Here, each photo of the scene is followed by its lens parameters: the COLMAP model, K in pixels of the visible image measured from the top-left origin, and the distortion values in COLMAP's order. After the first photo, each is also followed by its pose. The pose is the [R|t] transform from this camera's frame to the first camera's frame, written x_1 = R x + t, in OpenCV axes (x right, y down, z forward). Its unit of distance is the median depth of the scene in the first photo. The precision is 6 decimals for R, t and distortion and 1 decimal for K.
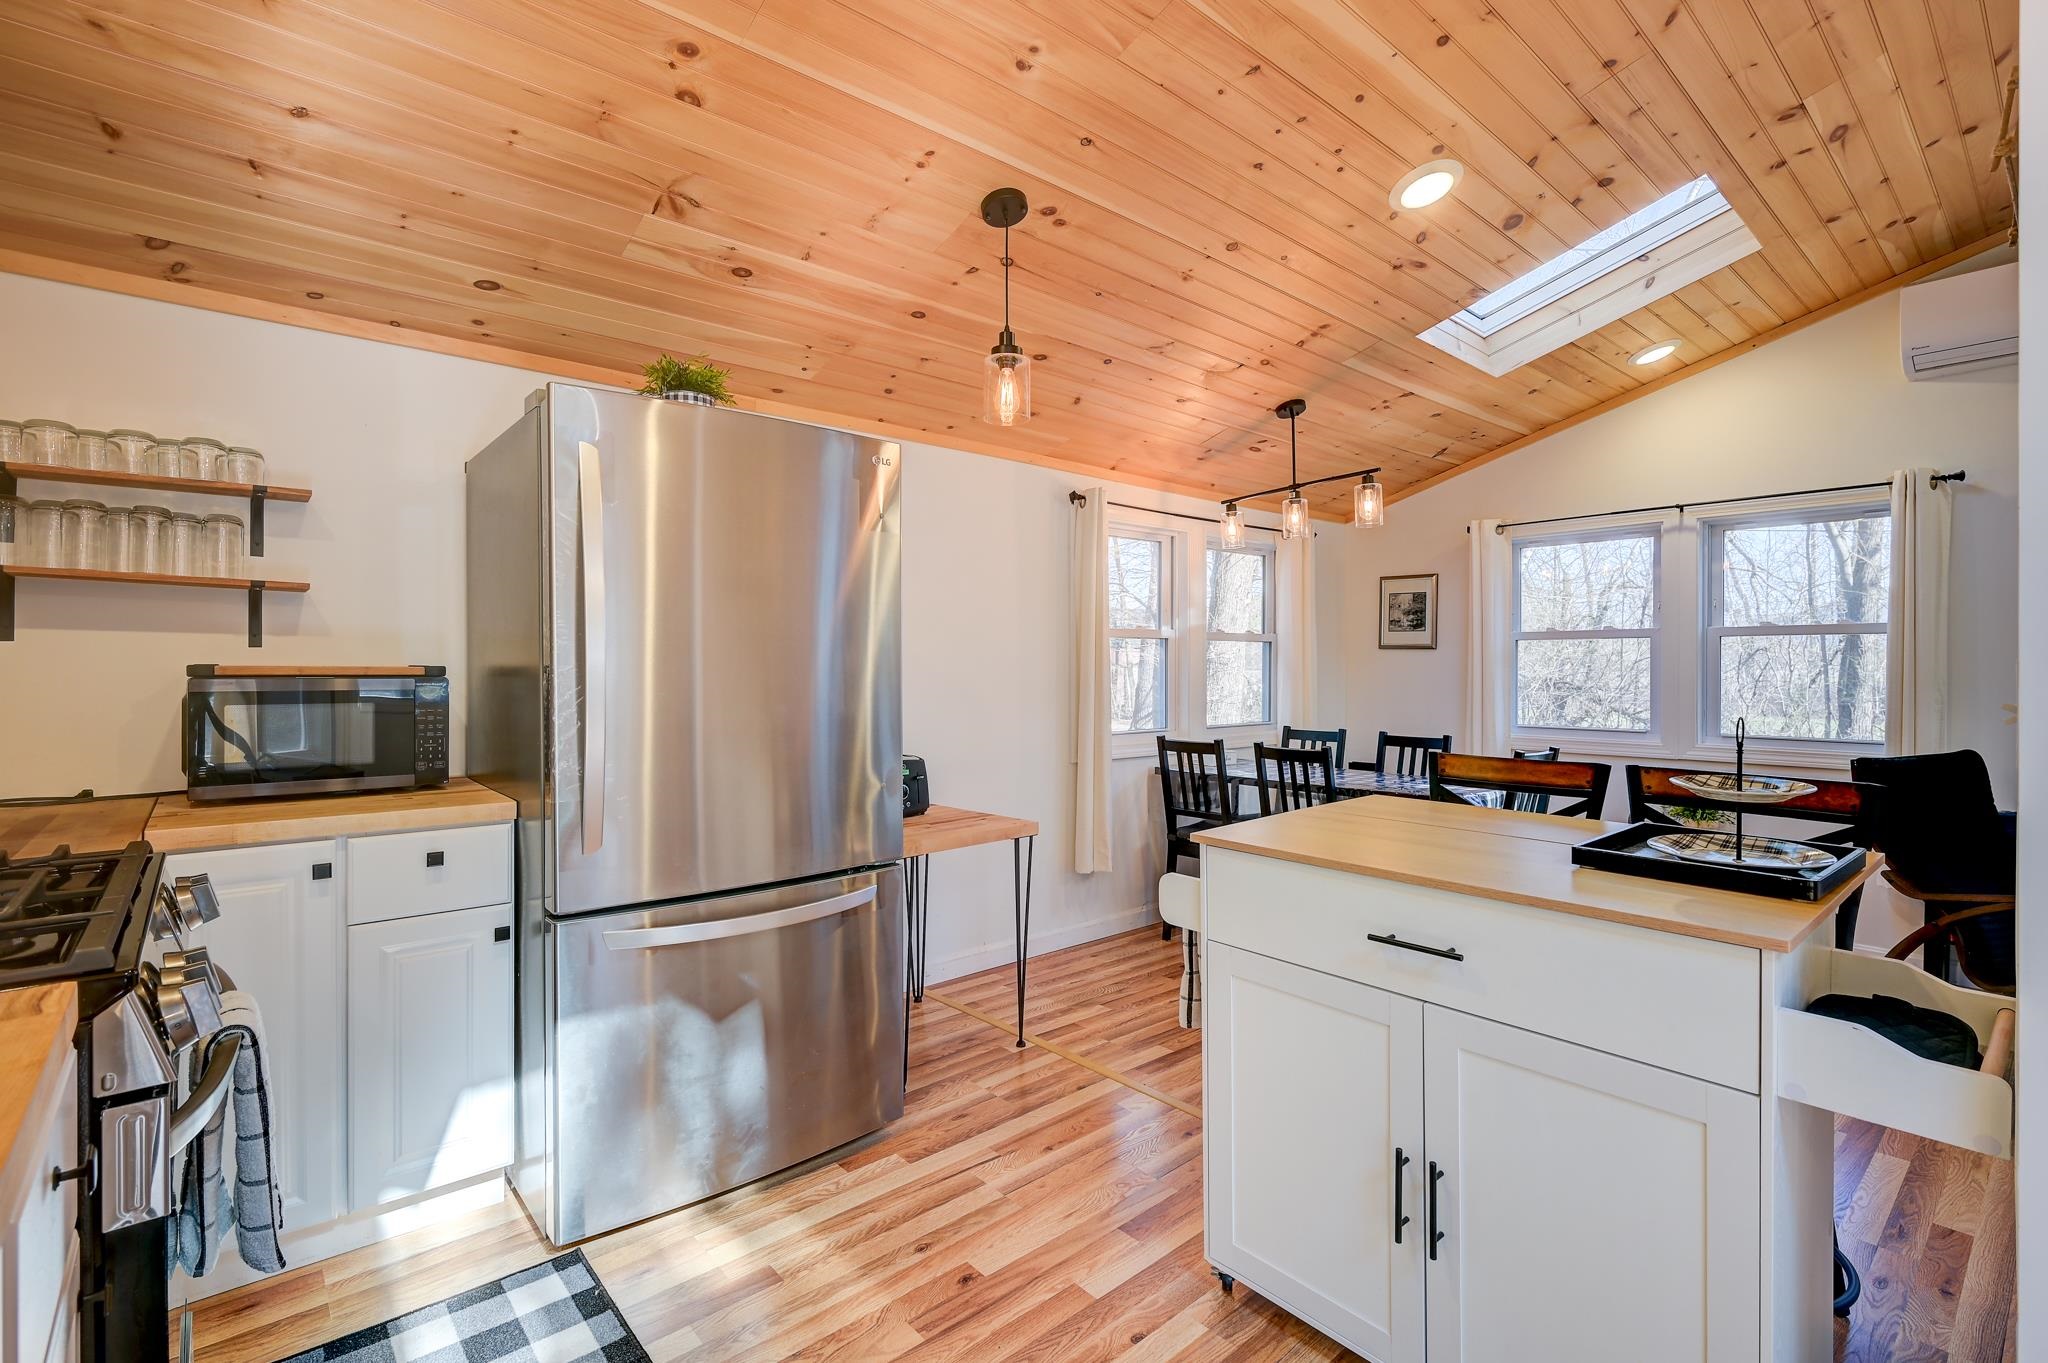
lens RADIAL K [[932.8, 0, 1037.9], [0, 932.8, 672.4], [0, 0, 1]] dist [-0.000836, 0.000168]
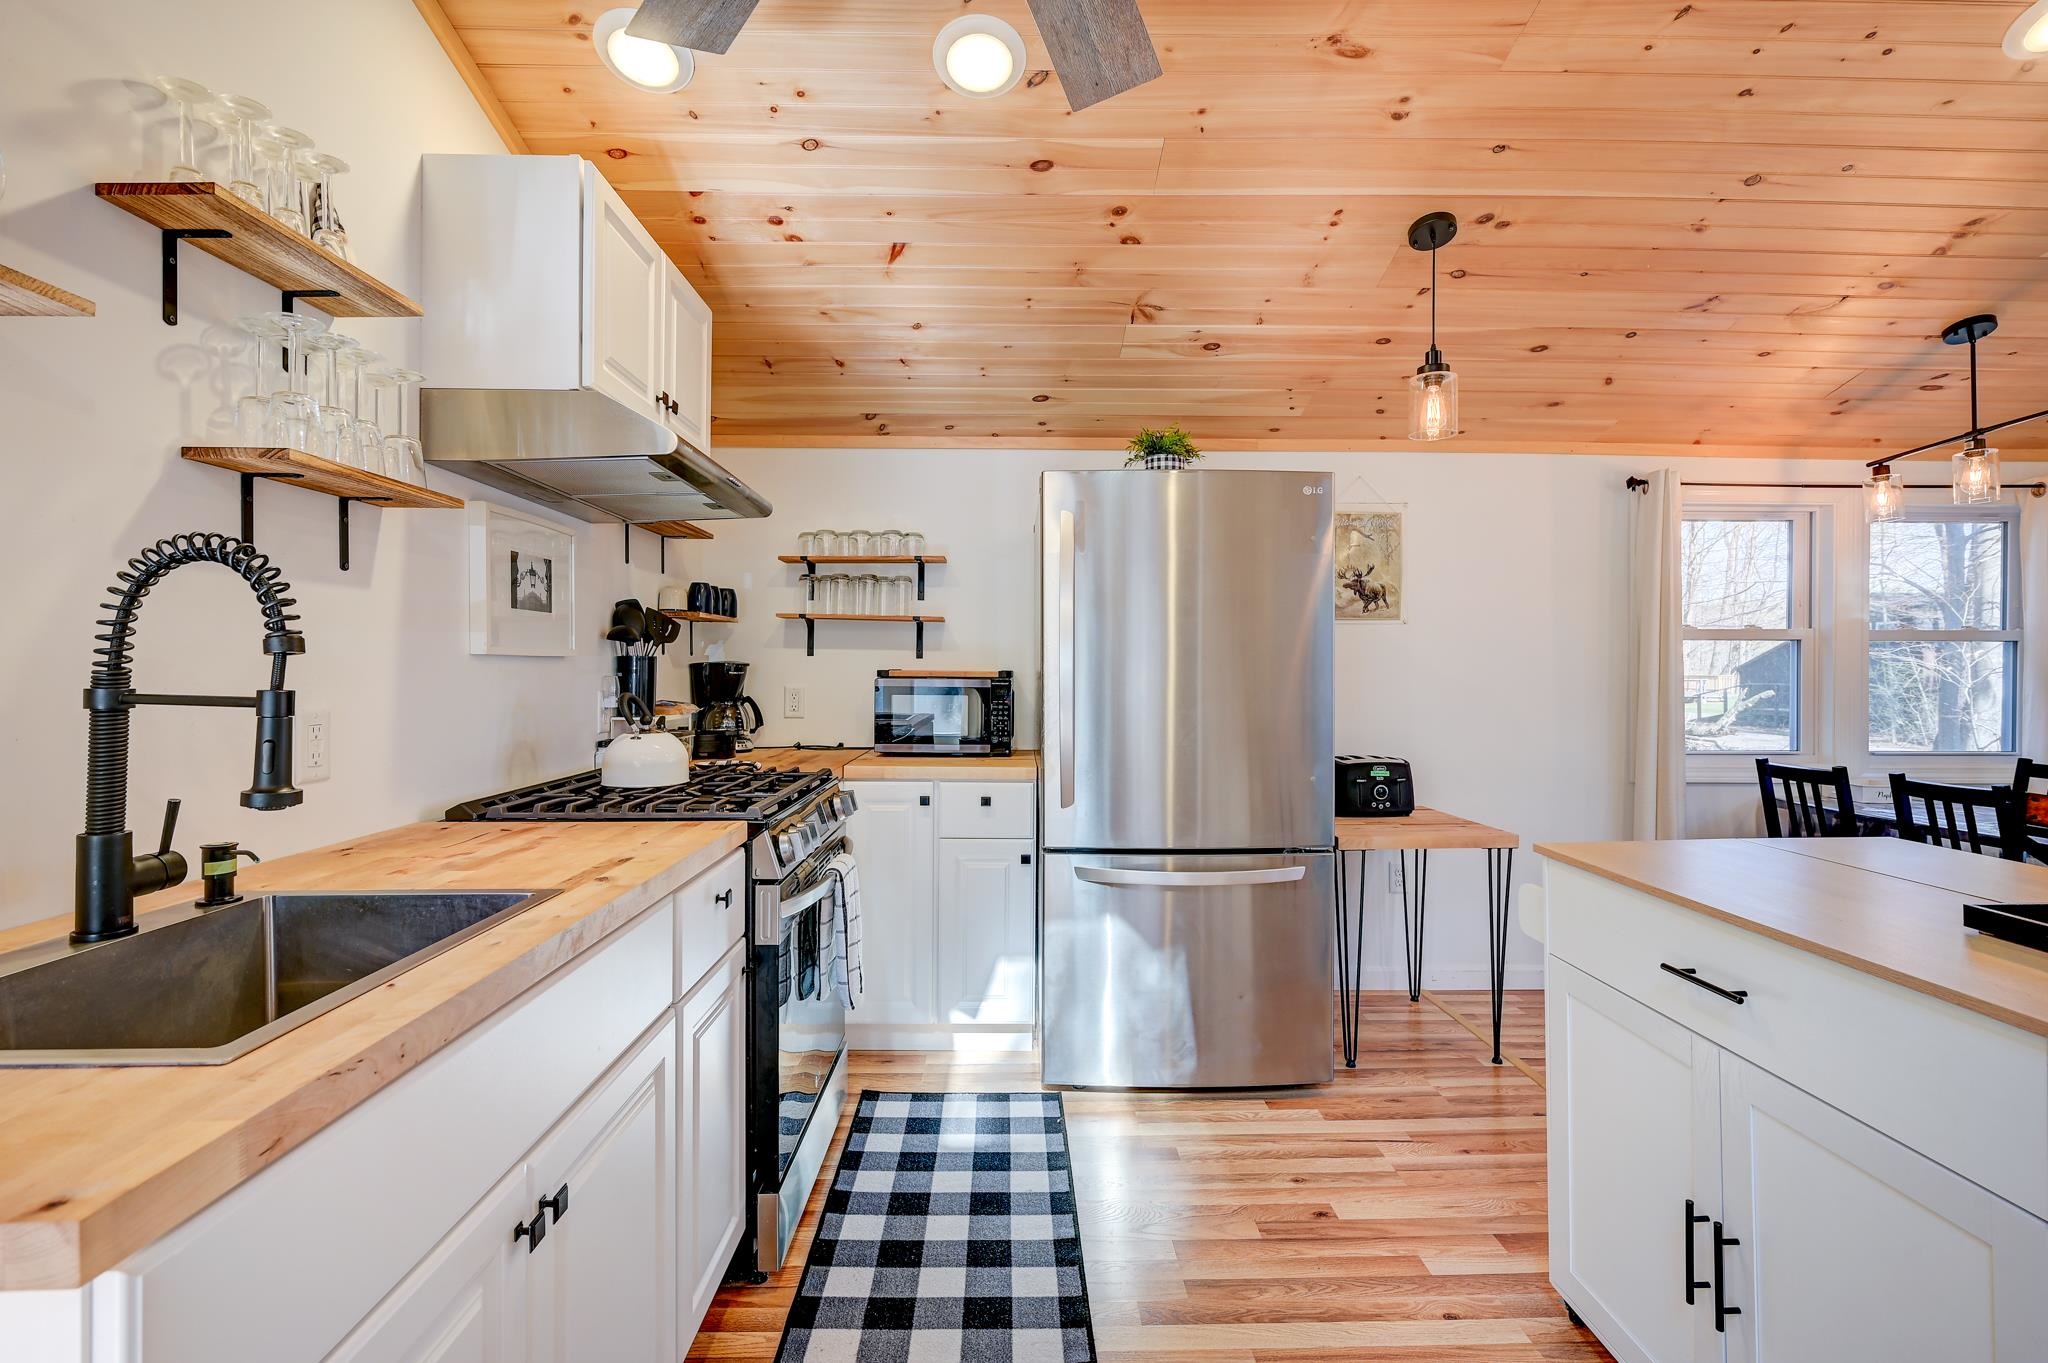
lens RADIAL K [[926.2, 0, 1036.0], [0, 926.2, 672.7], [0, 0, 1]] dist [-0.002561, 0.000659]
pose [[0.771730, 0.005256, -0.635928, 0.292302], [-0.008258, 0.999964, -0.001756, -0.002143], [0.635896, 0.006607, 0.771746, -0.073551]]
